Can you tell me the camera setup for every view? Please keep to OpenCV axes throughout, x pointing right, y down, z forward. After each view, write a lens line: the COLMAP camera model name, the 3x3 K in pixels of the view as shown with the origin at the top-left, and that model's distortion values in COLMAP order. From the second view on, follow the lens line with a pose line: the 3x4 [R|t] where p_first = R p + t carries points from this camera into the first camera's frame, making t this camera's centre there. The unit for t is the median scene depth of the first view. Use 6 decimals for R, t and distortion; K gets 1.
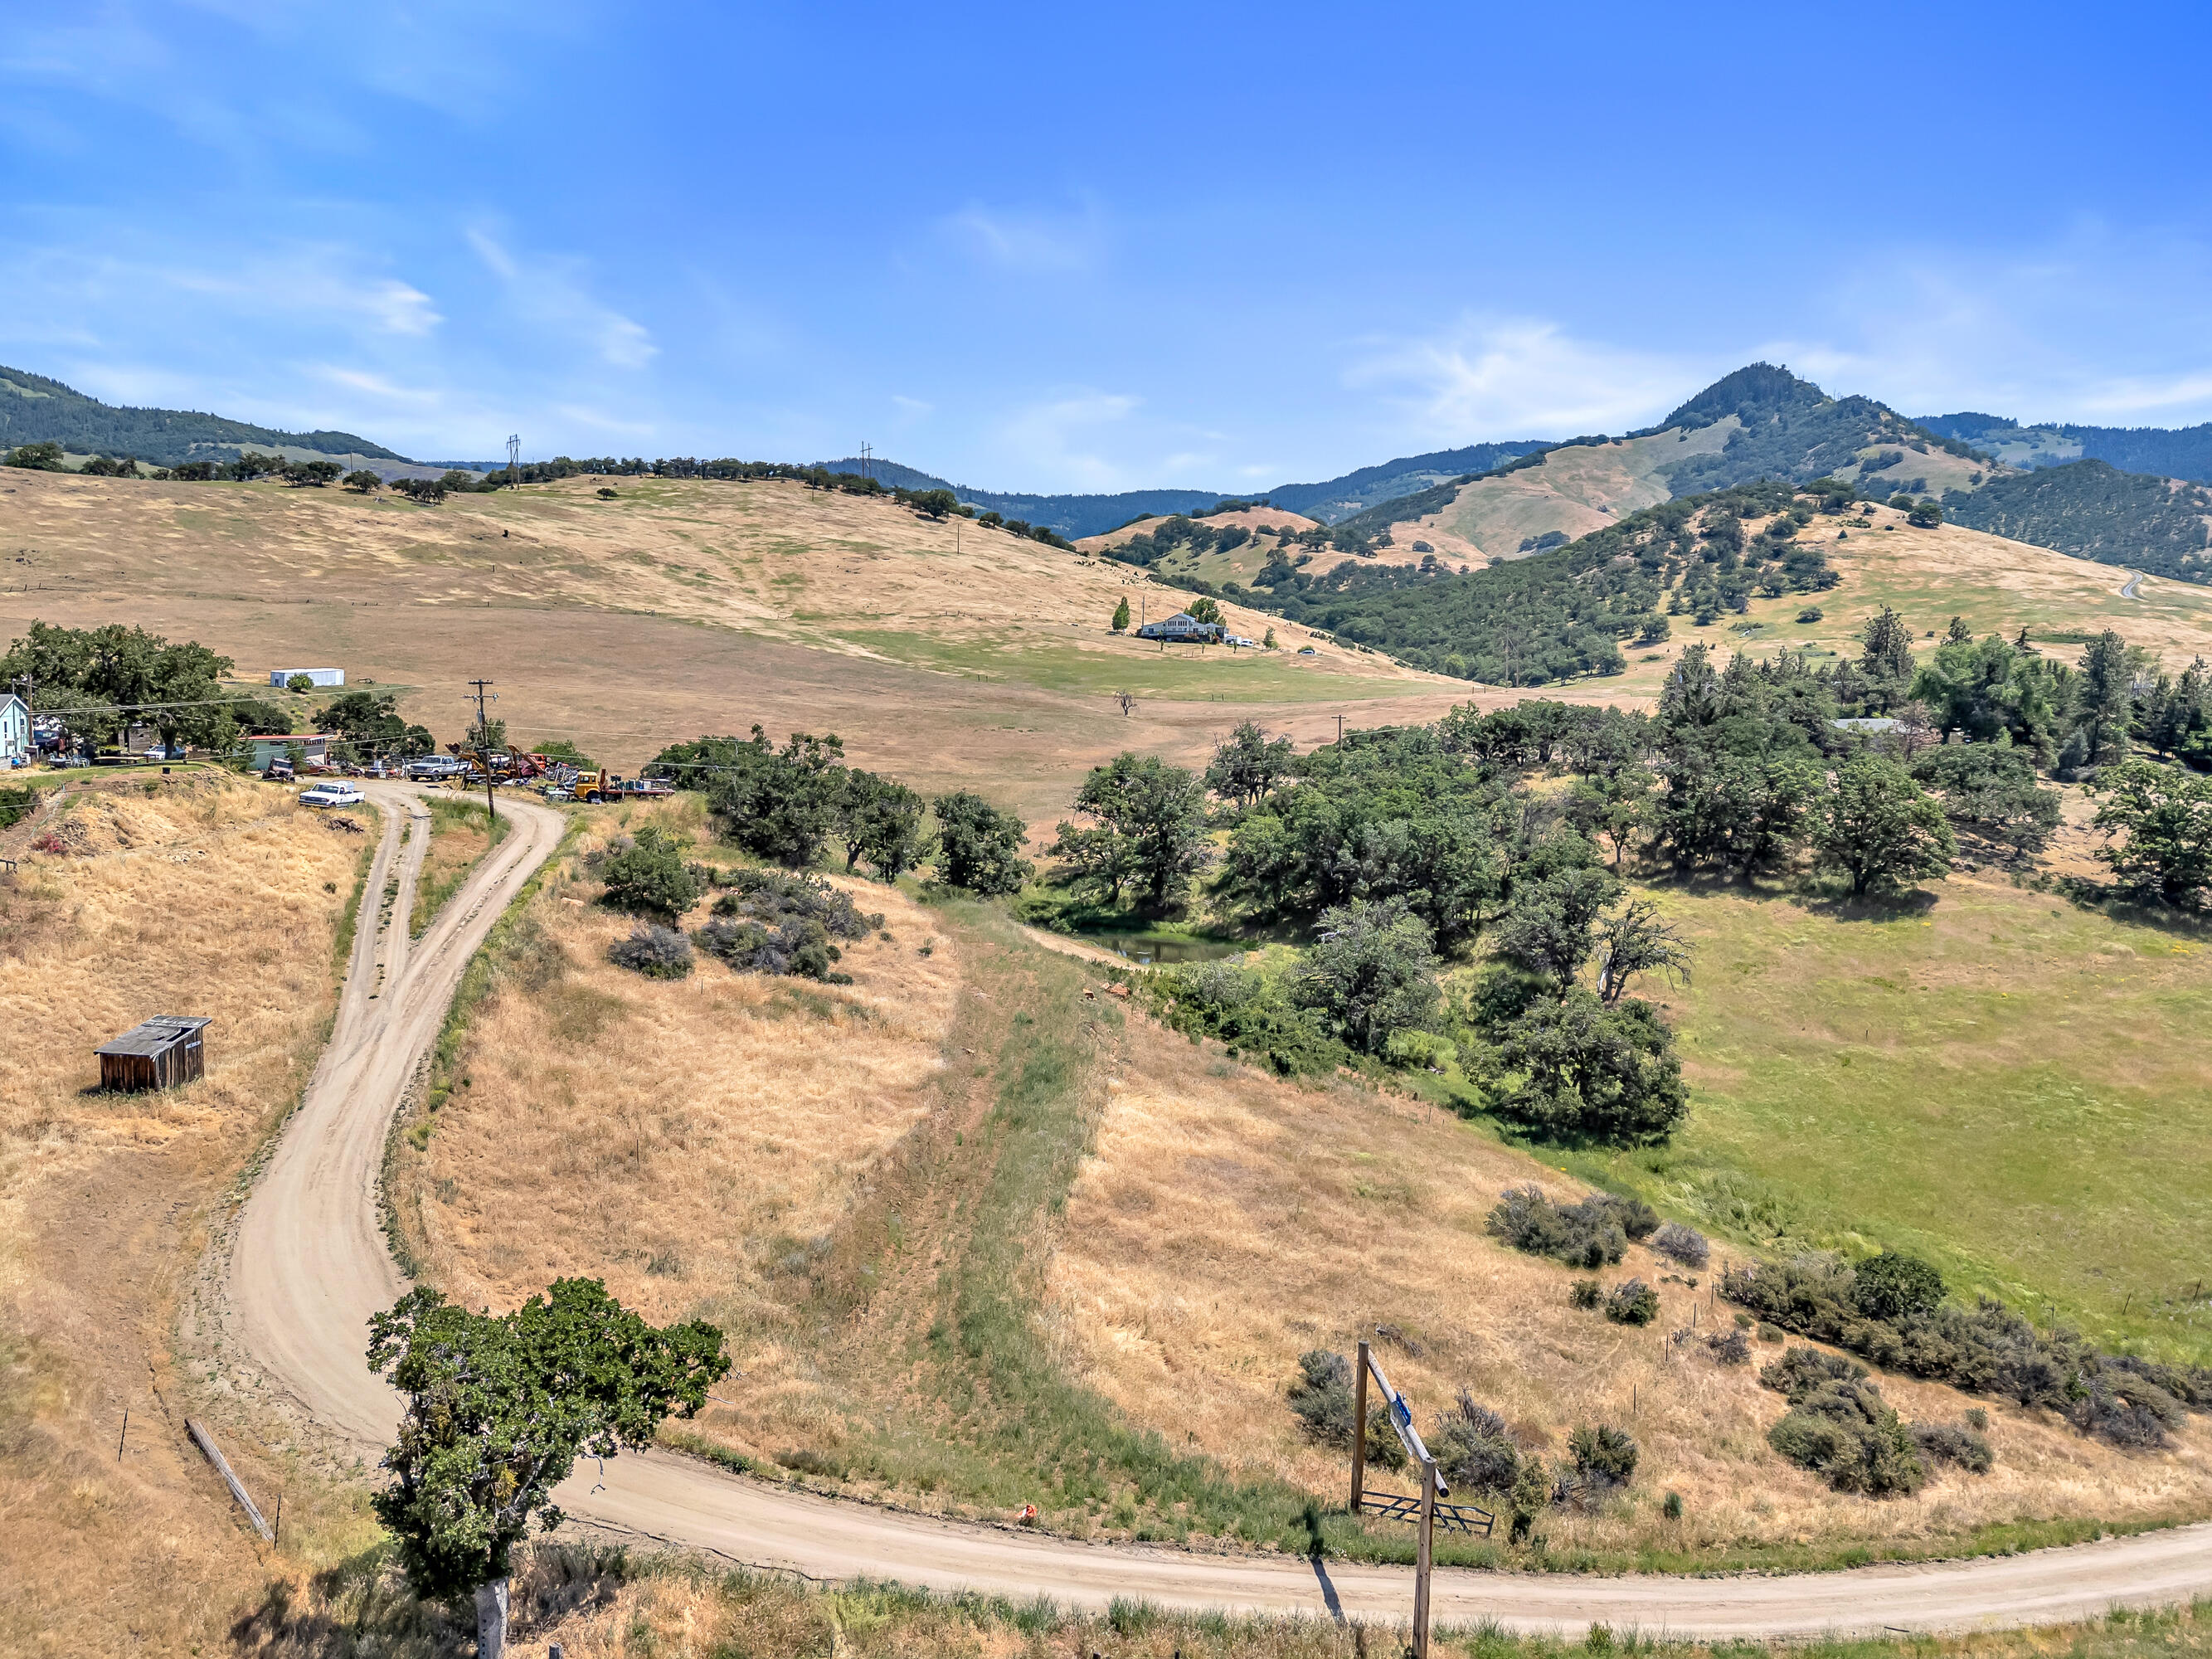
lens RADIAL K [[1648.2, 0, 1103.1], [0, 1648.2, 829.3], [0, 0, 1]] dist [0.075162, -0.077296]
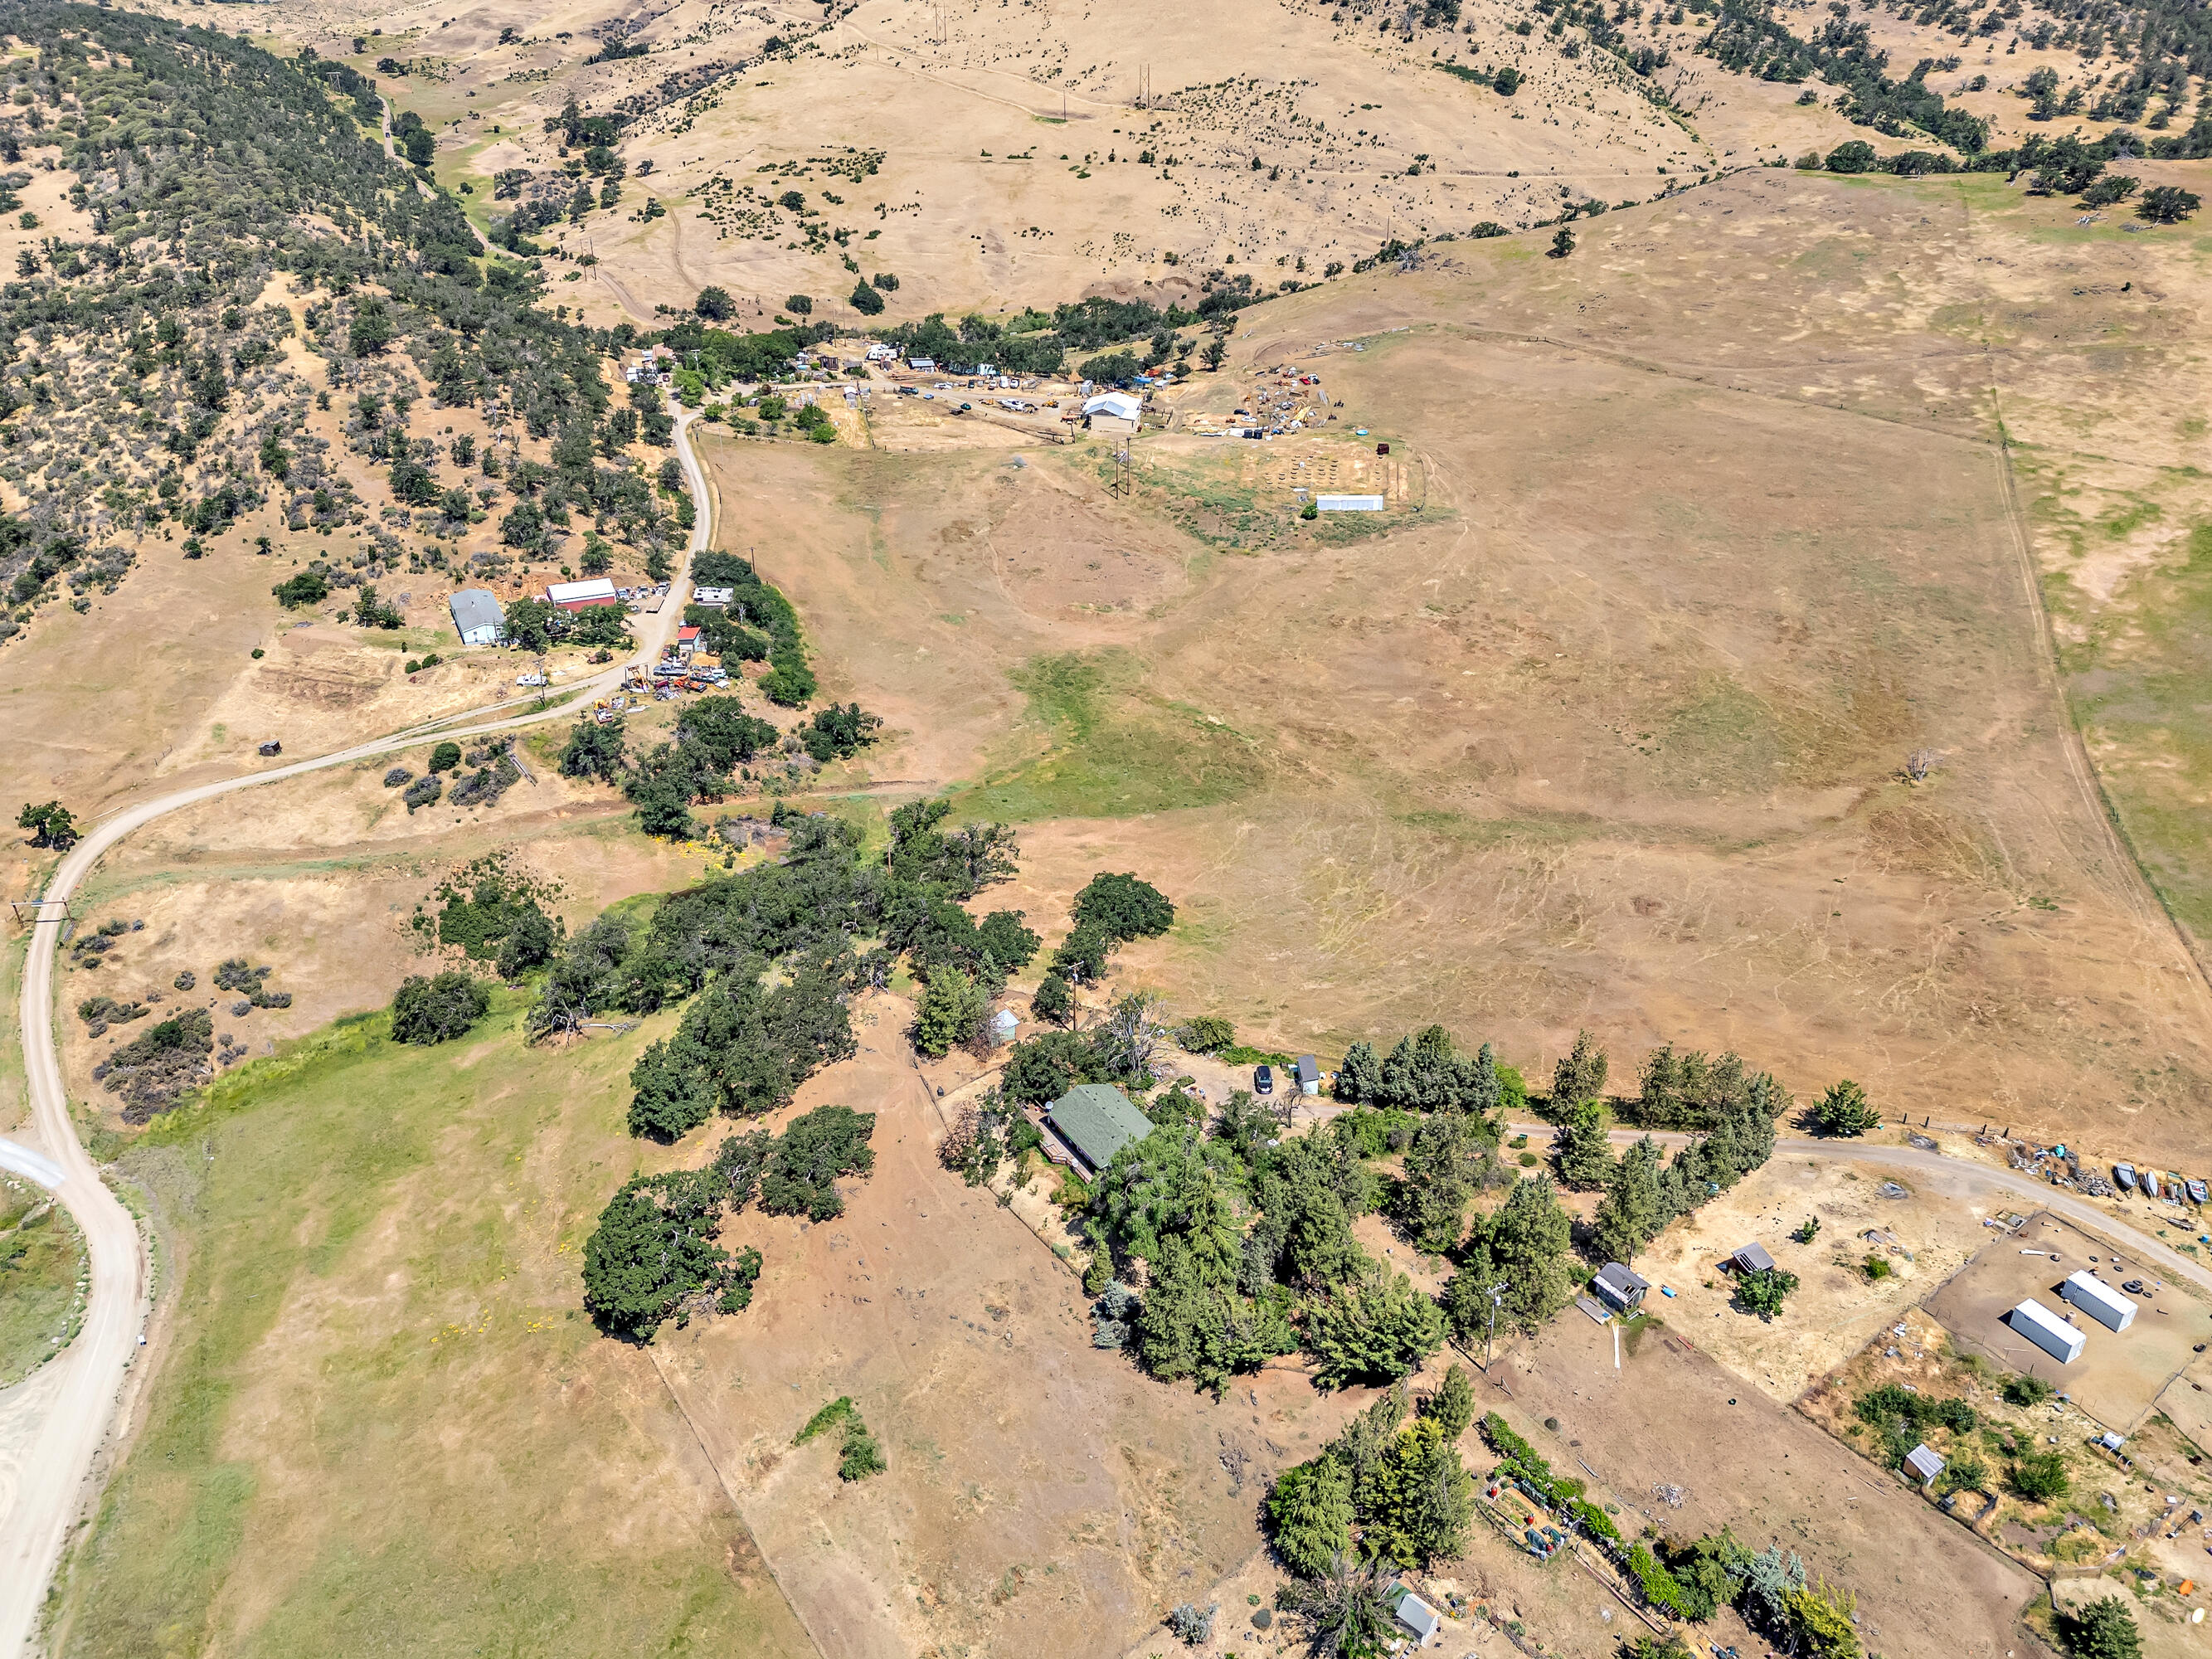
lens RADIAL K [[1648.2, 0, 1108.6], [0, 1648.2, 824.5], [0, 0, 1]] dist [0.075162, -0.077296]
pose [[0.086628, 0.468949, -0.878967, 0.477875], [-0.107132, 0.881552, 0.459770, -0.258297], [0.990464, 0.054336, 0.126606, 0.341211]]
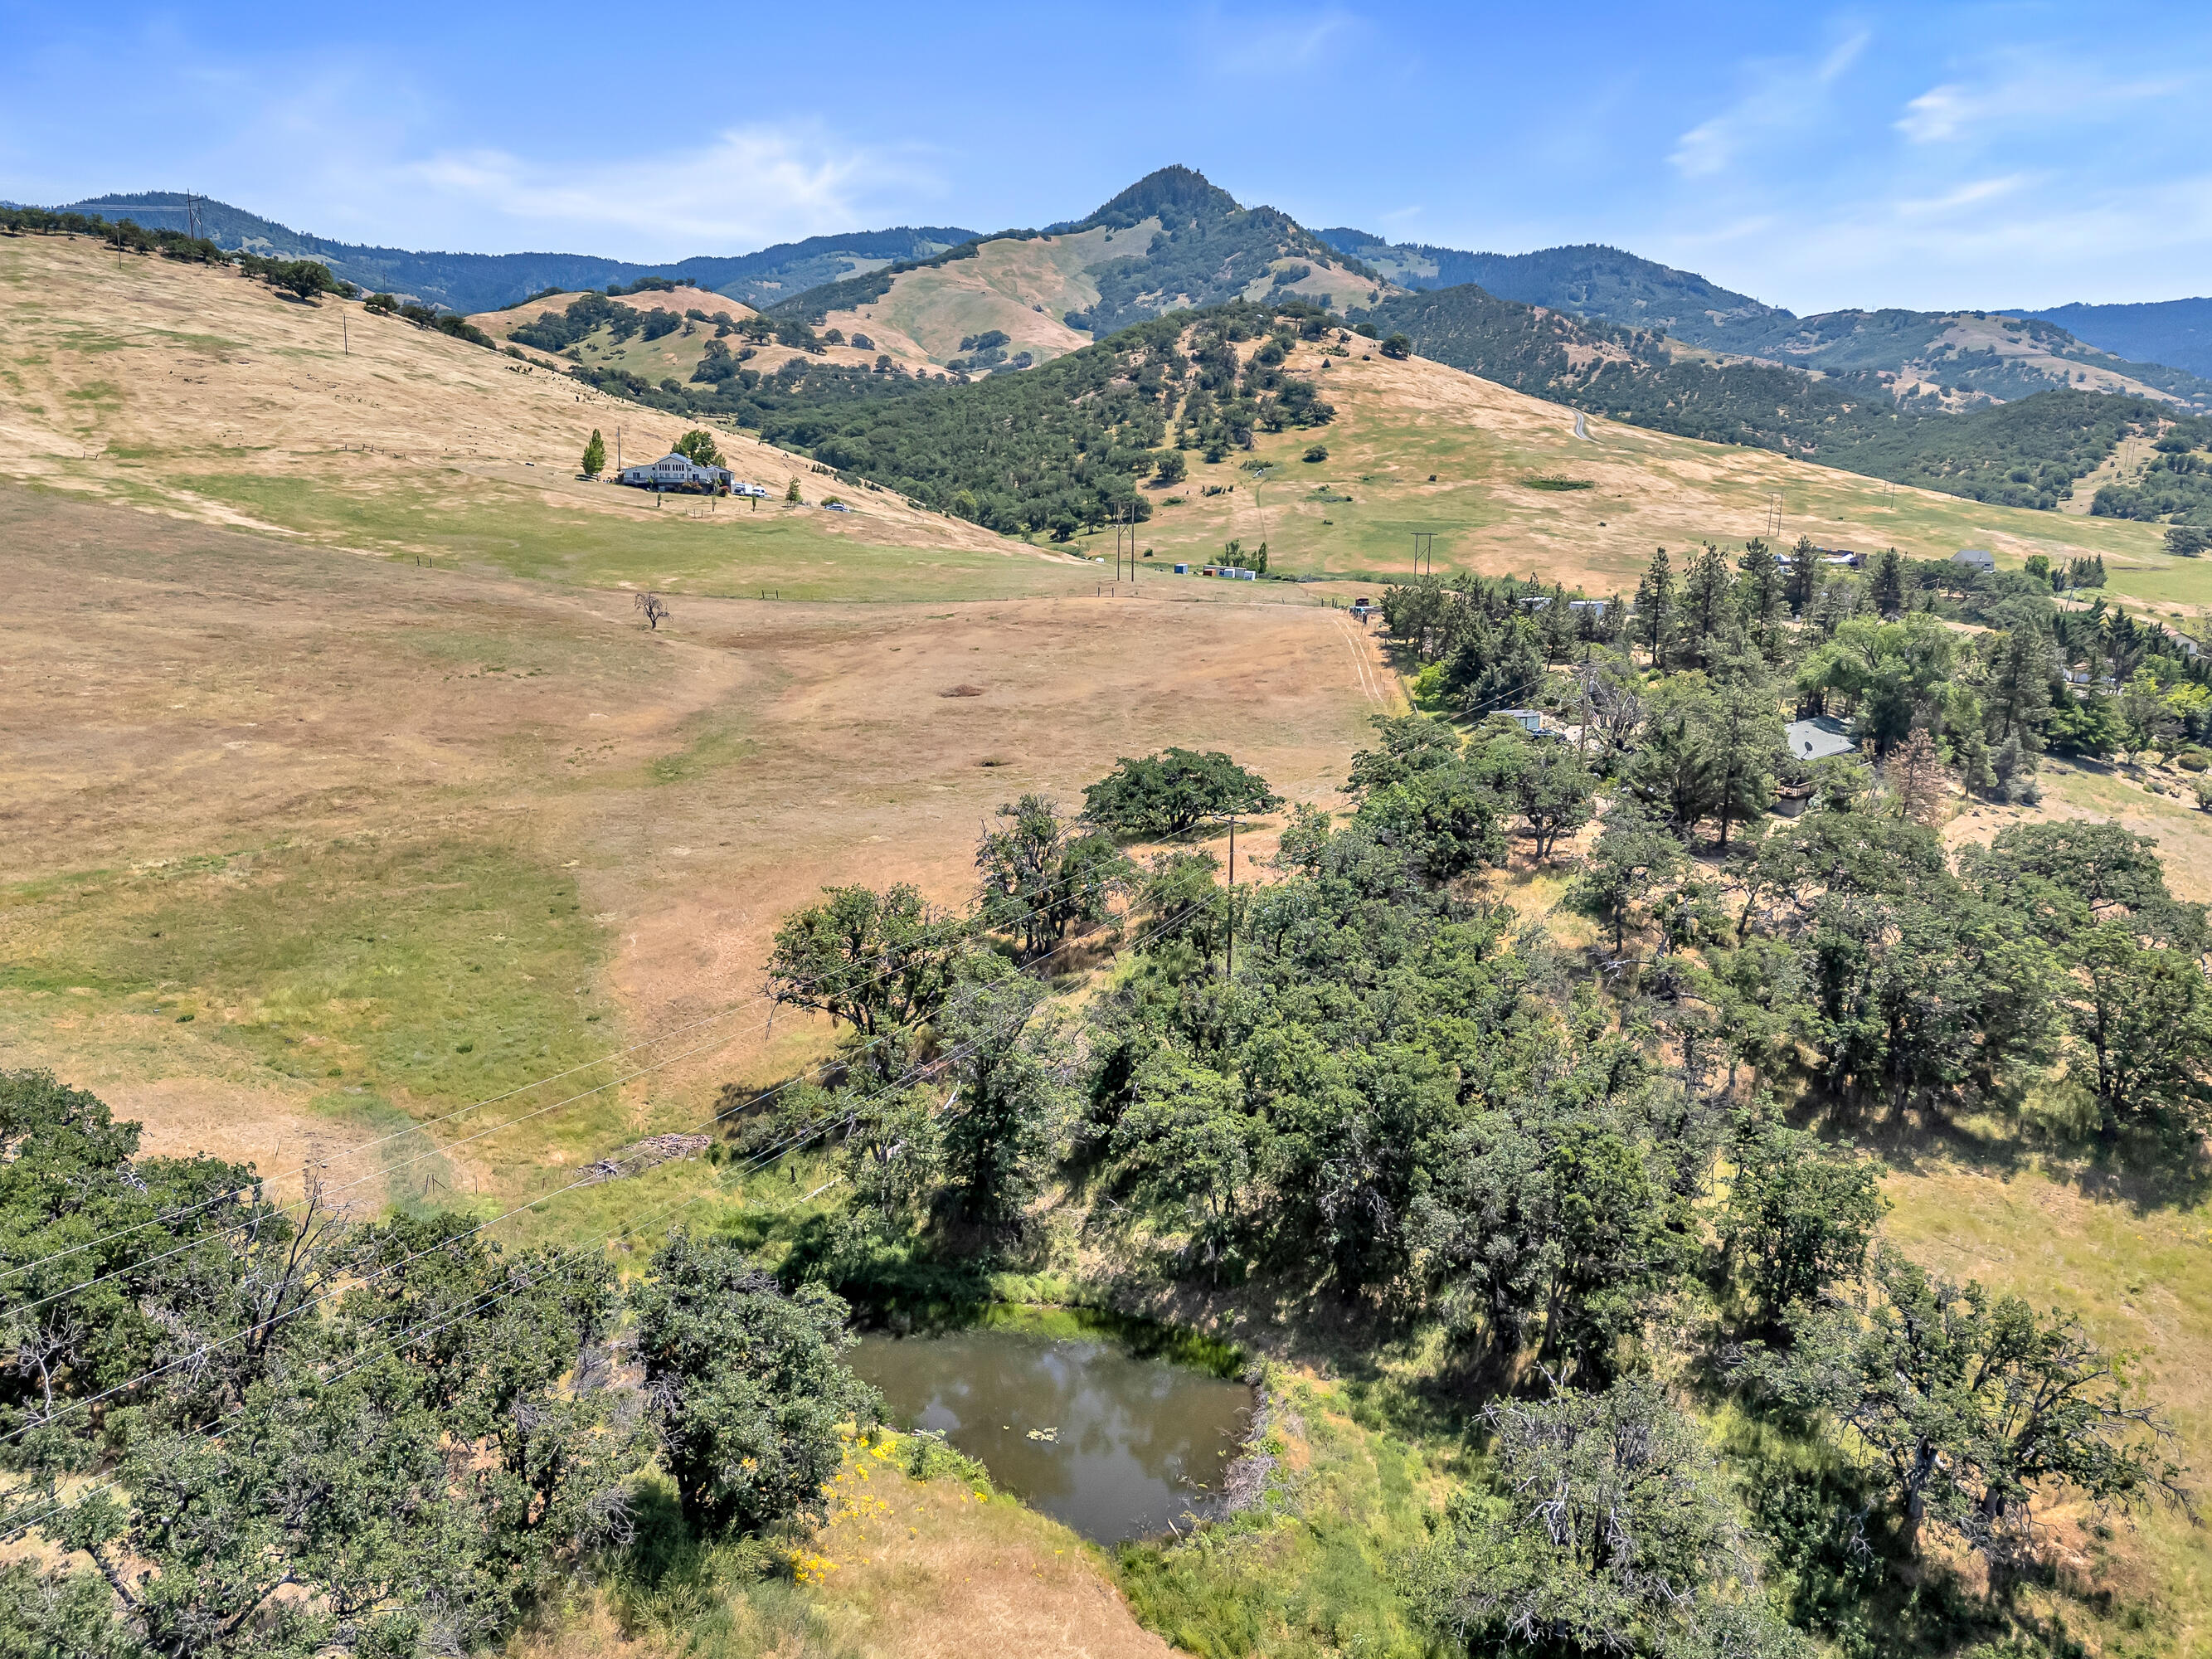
lens RADIAL K [[1648.2, 0, 1102.5], [0, 1648.2, 824.3], [0, 0, 1]] dist [0.075162, -0.077296]
pose [[0.941489, -0.057173, 0.332158, -0.032241], [0.016594, 0.992176, 0.123743, -0.047574], [-0.336634, -0.110991, 0.935071, 0.158131]]
